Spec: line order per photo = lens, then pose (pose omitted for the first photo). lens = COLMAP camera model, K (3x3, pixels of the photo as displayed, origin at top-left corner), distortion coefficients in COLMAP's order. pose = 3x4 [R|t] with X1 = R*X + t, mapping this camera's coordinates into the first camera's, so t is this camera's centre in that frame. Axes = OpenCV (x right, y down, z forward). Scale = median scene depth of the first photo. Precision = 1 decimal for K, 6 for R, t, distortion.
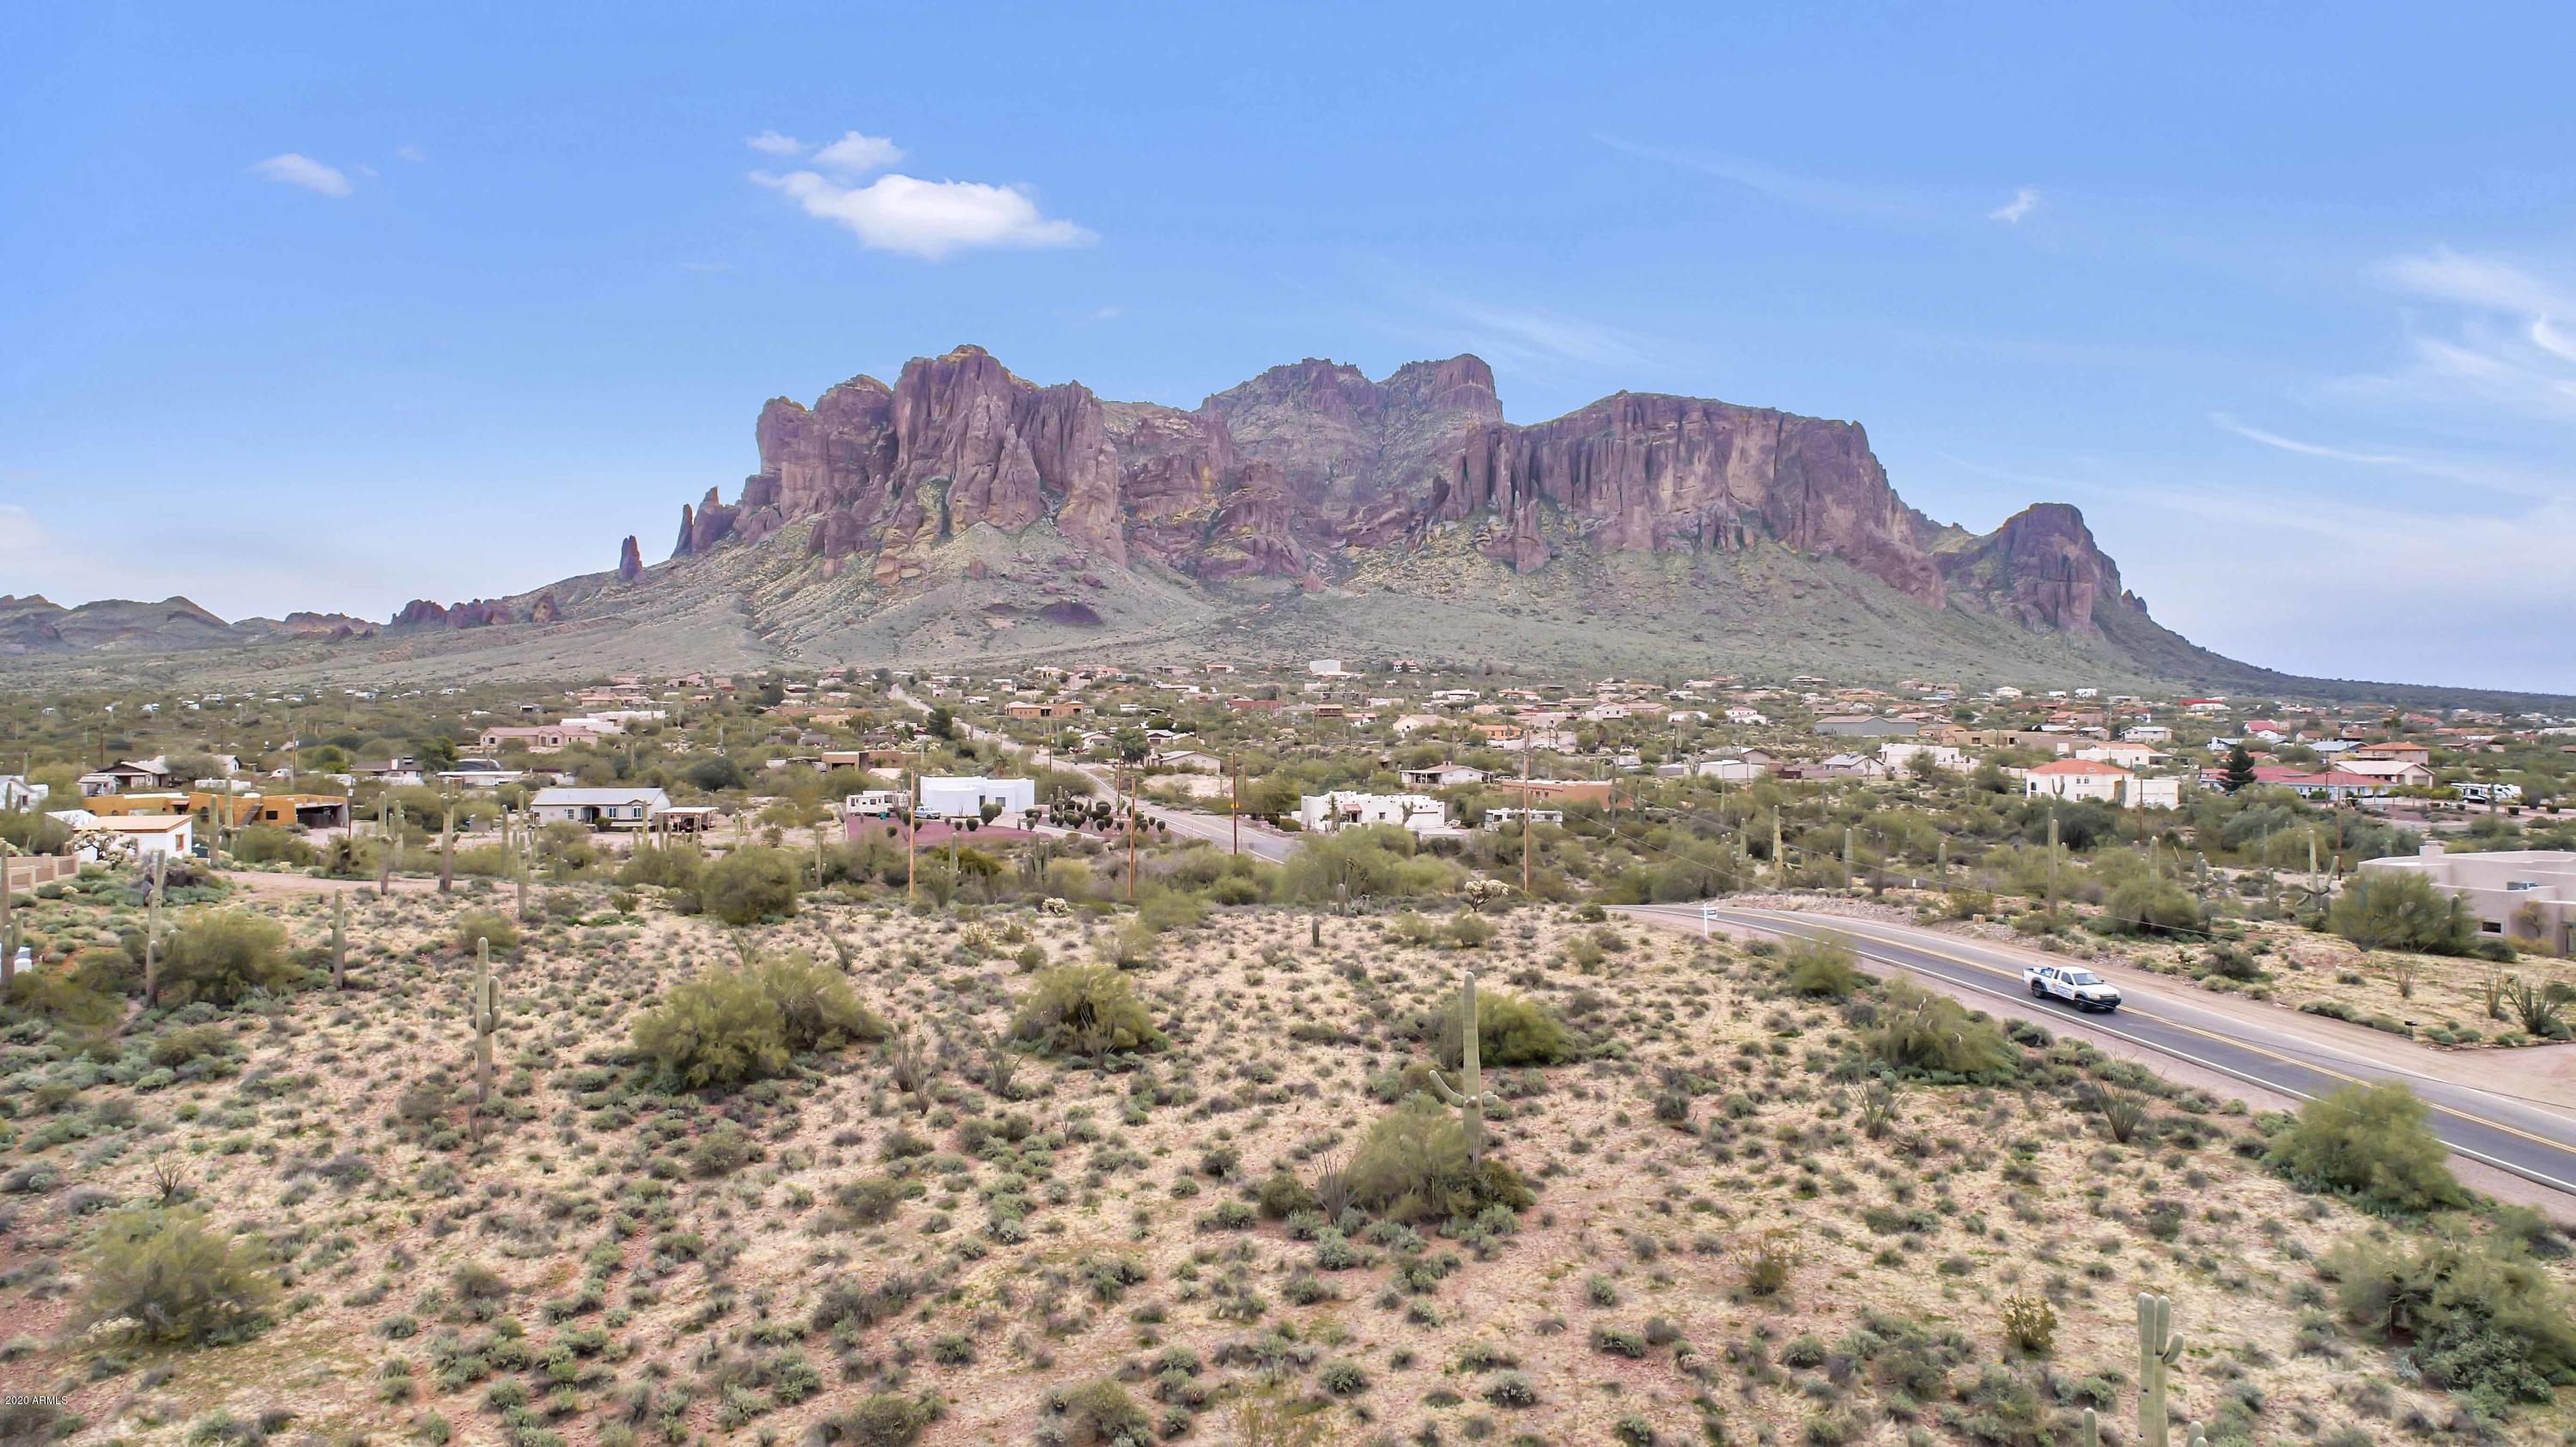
lens RADIAL K [[1745.2, 0, 1290.8], [0, 1745.2, 732.6], [0, 0, 1]] dist [-0.018777, 0.010862]
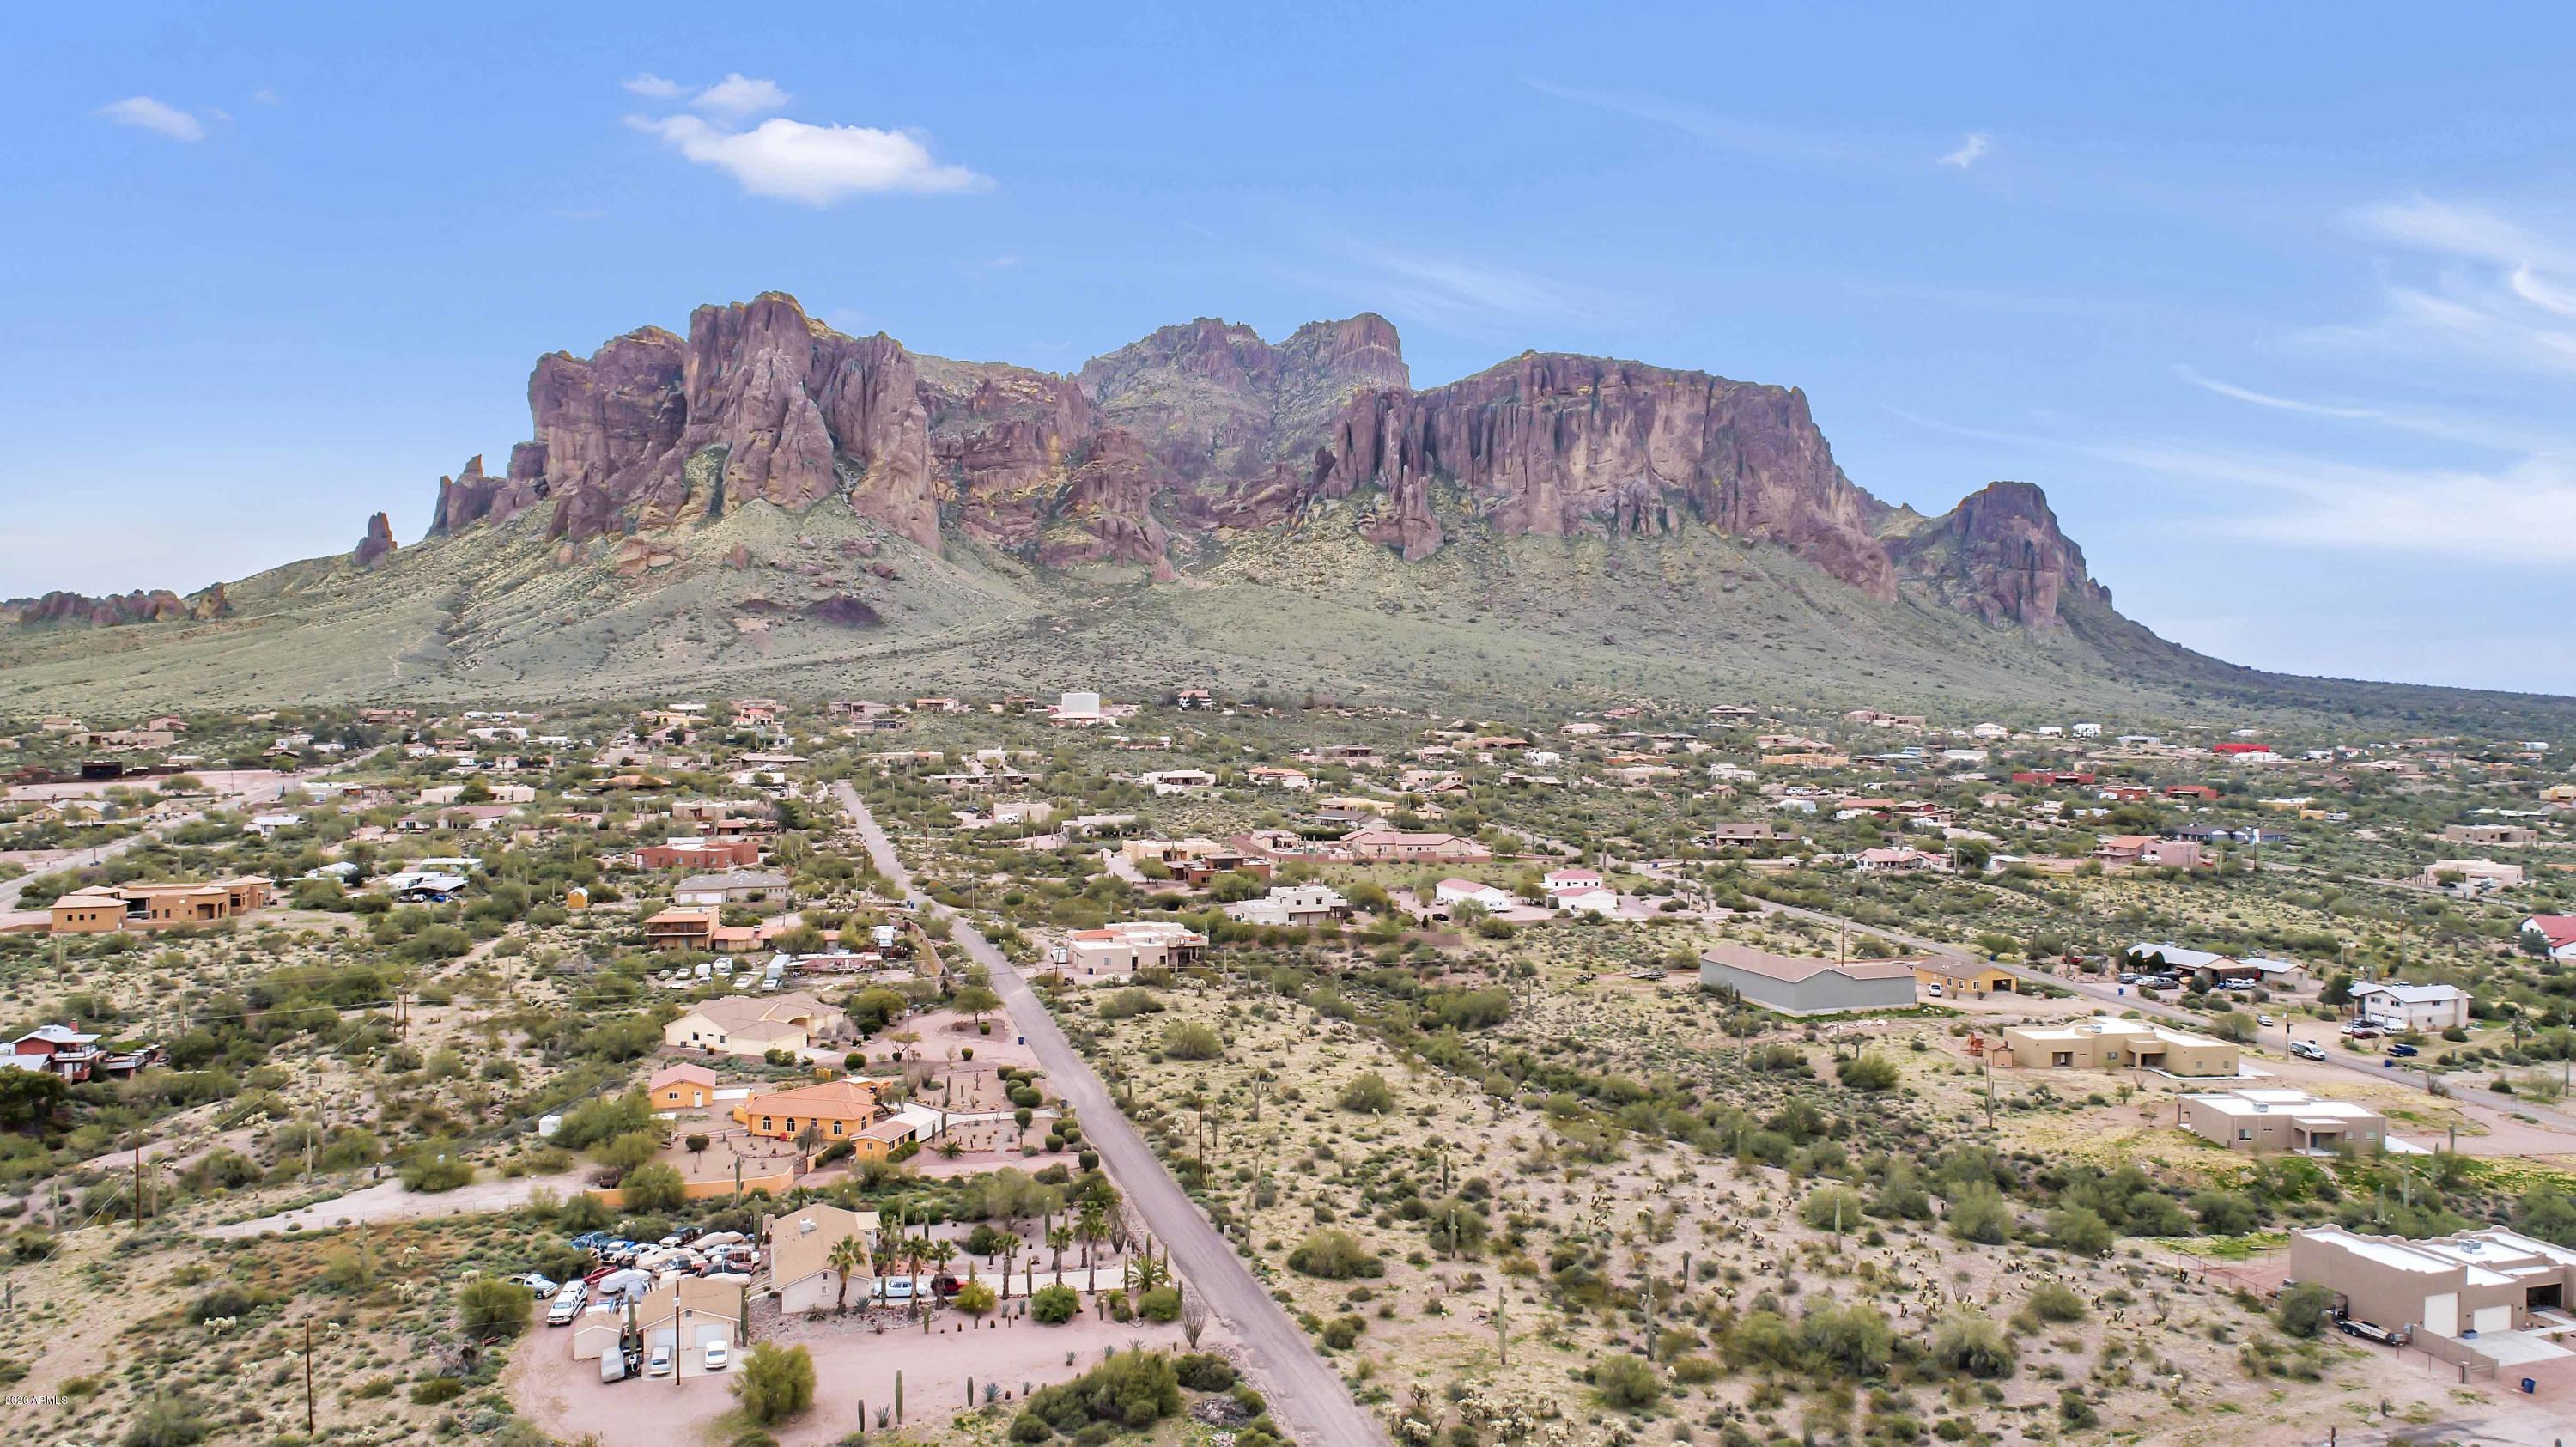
lens RADIAL K [[1745.2, 0, 1290.8], [0, 1745.2, 732.6], [0, 0, 1]] dist [-0.018777, 0.010862]
pose [[0.999503, 0.000585, 0.031527, 0.050720], [-0.001059, 0.999887, 0.015013, -0.021292], [-0.031515, -0.015039, 0.999390, 0.153576]]
